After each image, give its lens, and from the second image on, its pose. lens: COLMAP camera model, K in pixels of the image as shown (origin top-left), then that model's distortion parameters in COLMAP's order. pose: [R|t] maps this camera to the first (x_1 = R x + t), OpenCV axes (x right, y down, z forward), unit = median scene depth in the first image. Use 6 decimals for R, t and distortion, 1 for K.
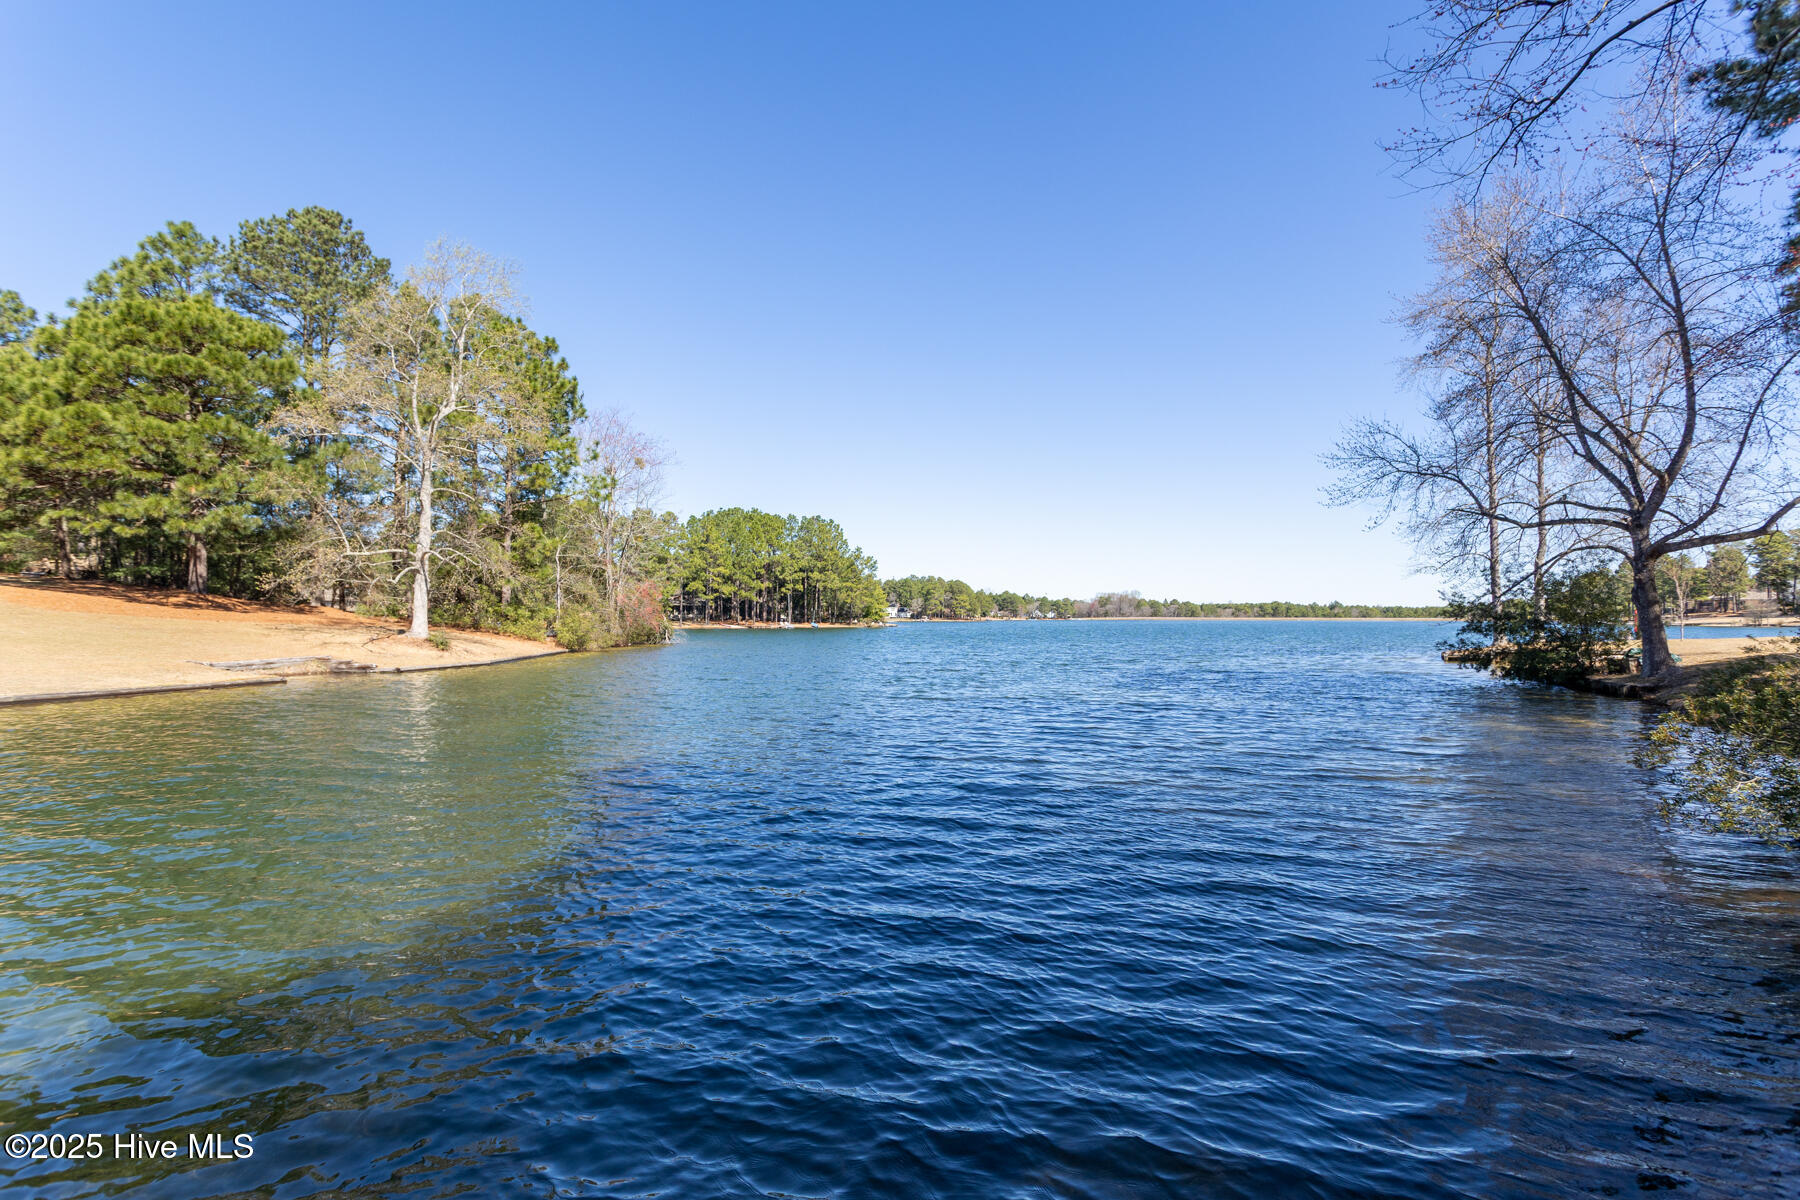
lens RADIAL K [[857.4, 0, 901.7], [0, 857.4, 593.6], [0, 0, 1]] dist [0.004204, 0.002025]
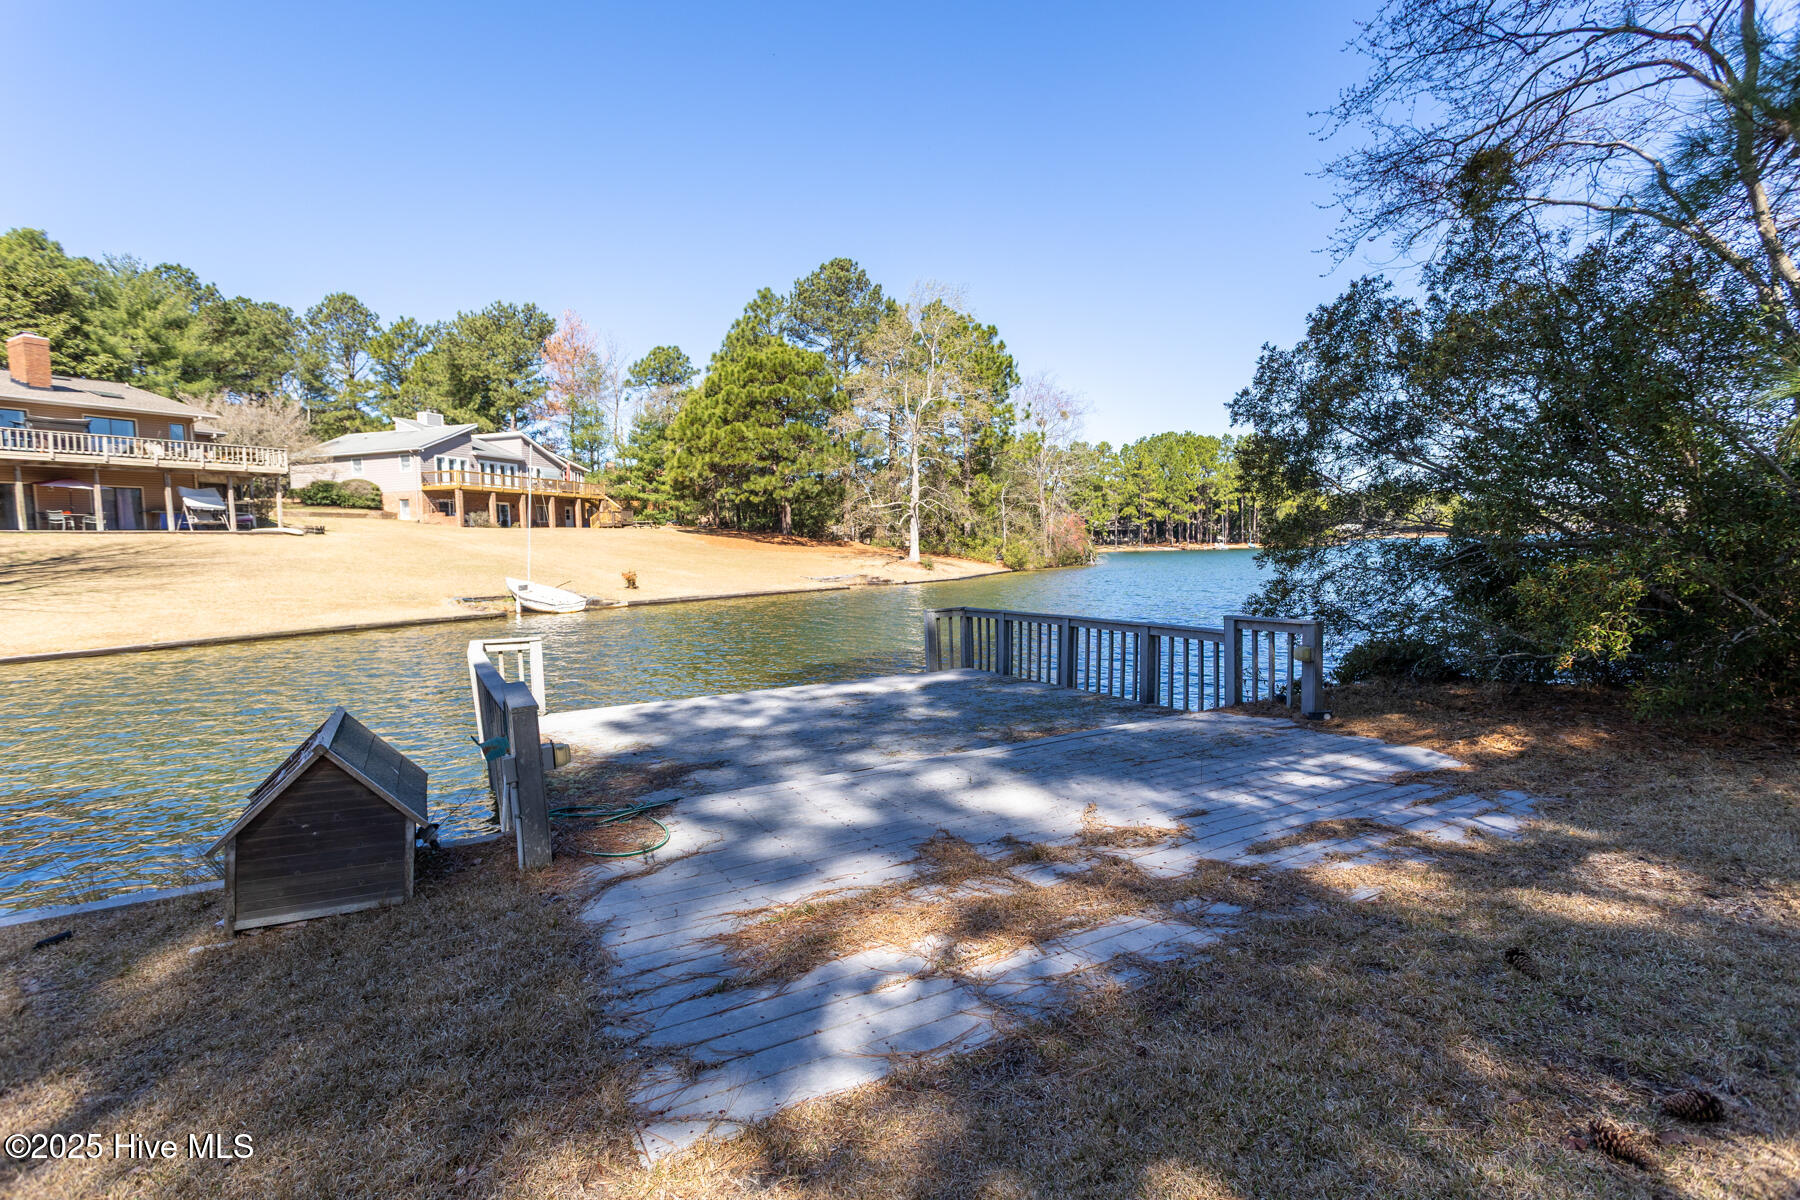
lens RADIAL K [[857.4, 0, 901.1], [0, 857.4, 593.3], [0, 0, 1]] dist [0.004204, 0.002025]
pose [[0.872962, 0.004351, -0.487769, 0.096838], [0.039120, 0.996115, 0.078898, -0.007869], [0.486217, -0.087956, 0.869400, -0.209962]]
